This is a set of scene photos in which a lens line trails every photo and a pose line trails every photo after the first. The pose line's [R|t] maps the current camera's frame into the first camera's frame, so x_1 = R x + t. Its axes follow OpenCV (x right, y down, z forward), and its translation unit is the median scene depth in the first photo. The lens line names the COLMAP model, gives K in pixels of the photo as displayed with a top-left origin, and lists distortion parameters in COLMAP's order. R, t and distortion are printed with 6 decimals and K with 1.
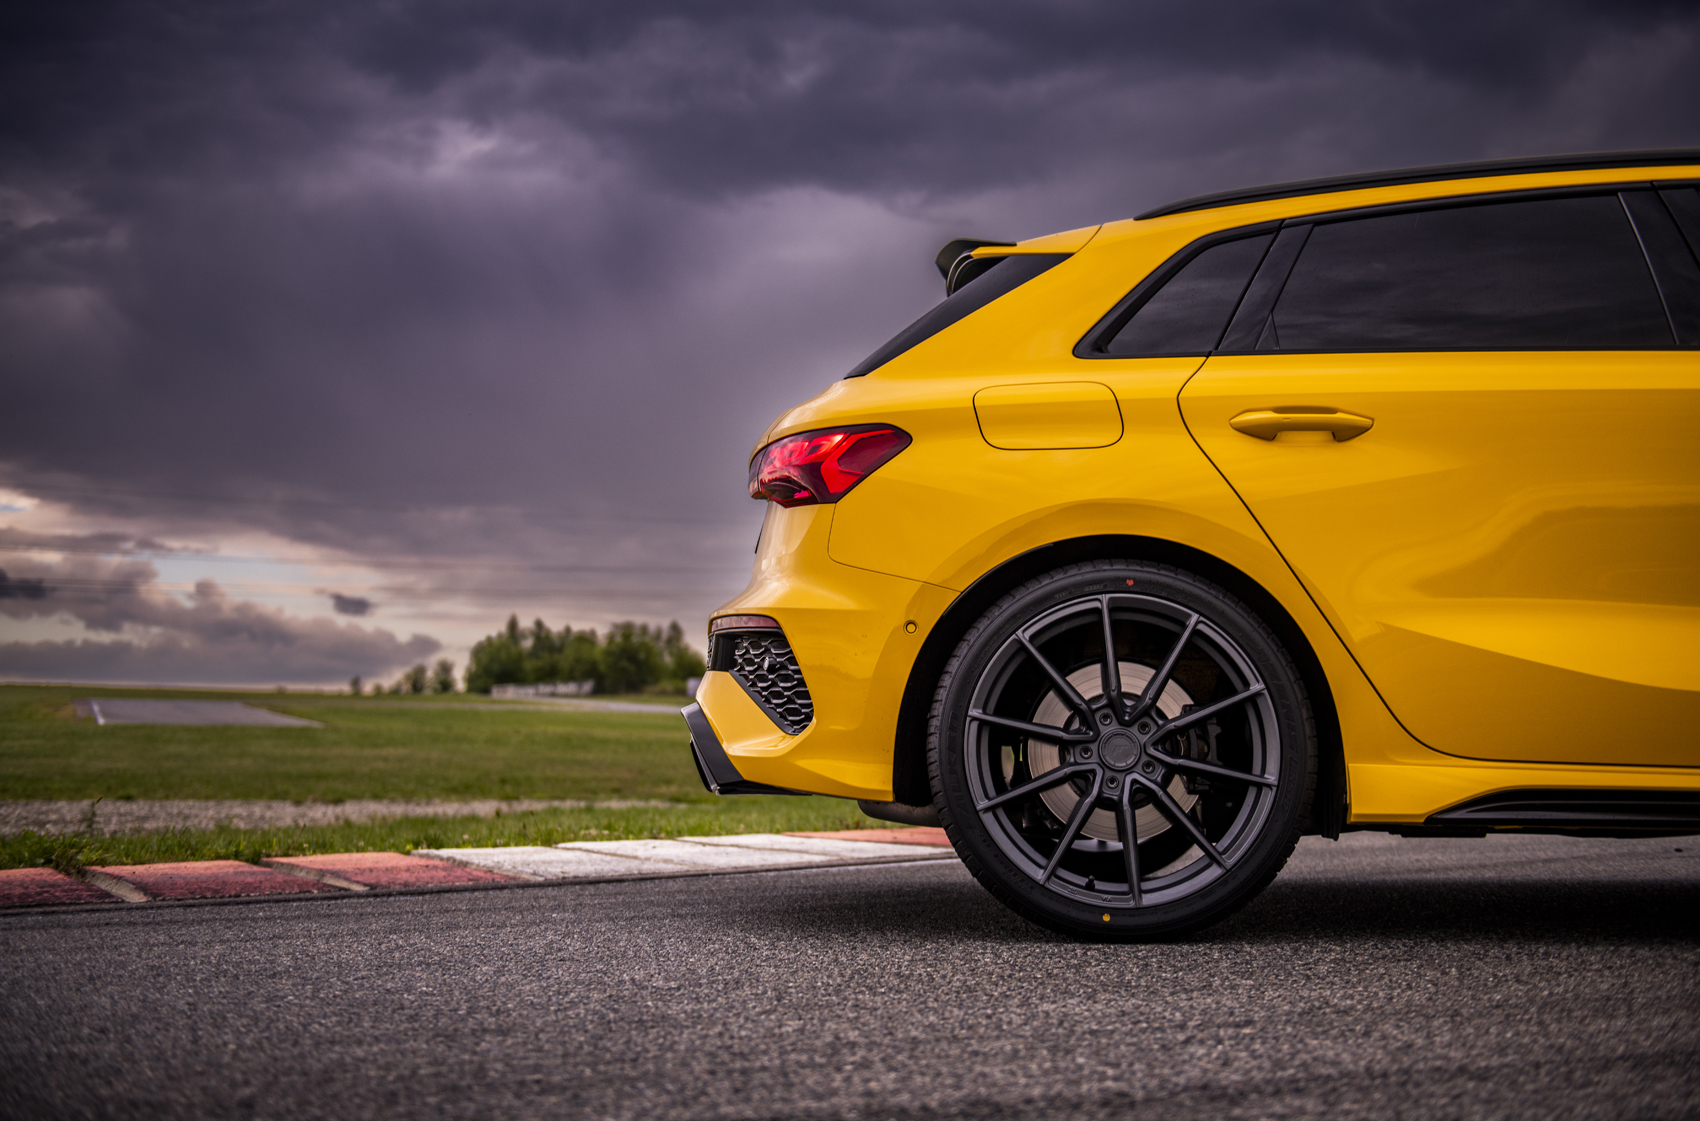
lens RADIAL K [[1724.2, 0, 850.0], [0, 1724.2, 560.5], [0, 0, 1]] dist [-0.000367, -0.001316]
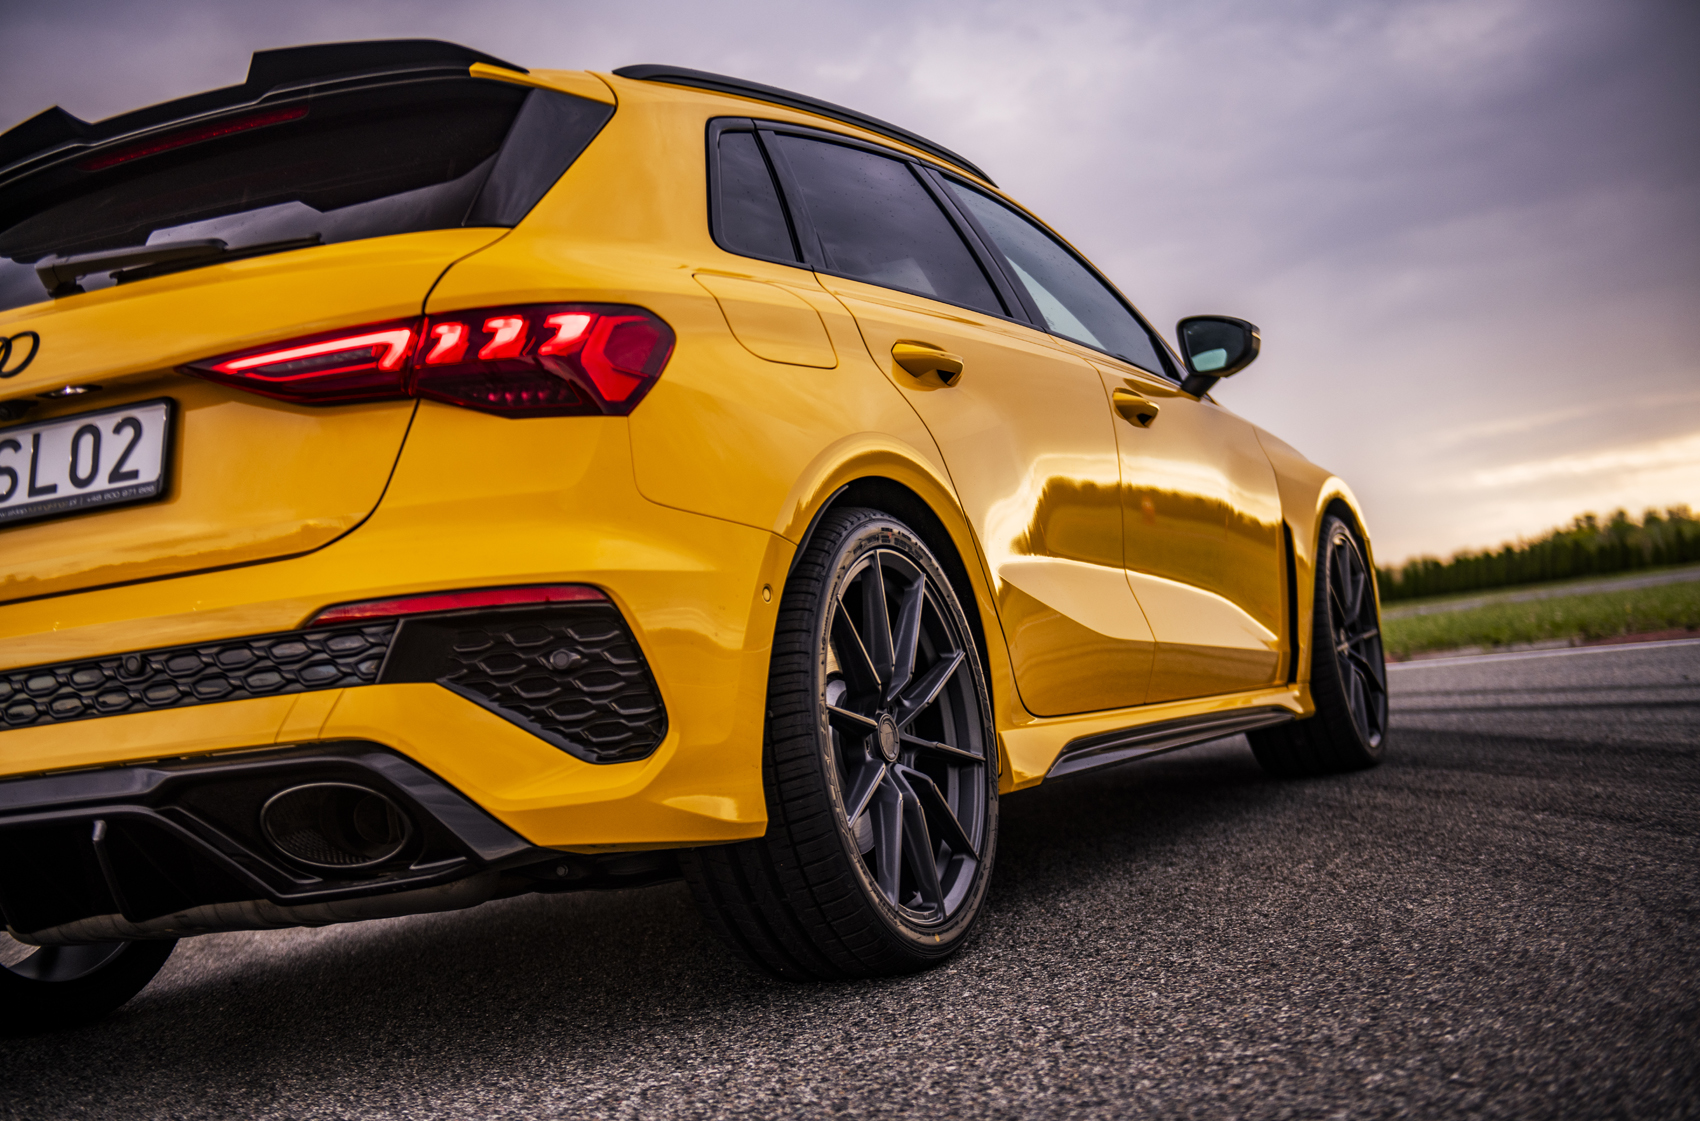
lens RADIAL K [[2244.6, 0, 850.0], [0, 2244.6, 560.5], [0, 0, 1]] dist [0.116787, 0.038005]
pose [[0.303630, 0.005788, 0.952772, -0.831062], [0.020465, 0.999711, -0.012595, 0.036913], [-0.952570, 0.023323, 0.303424, 0.658611]]
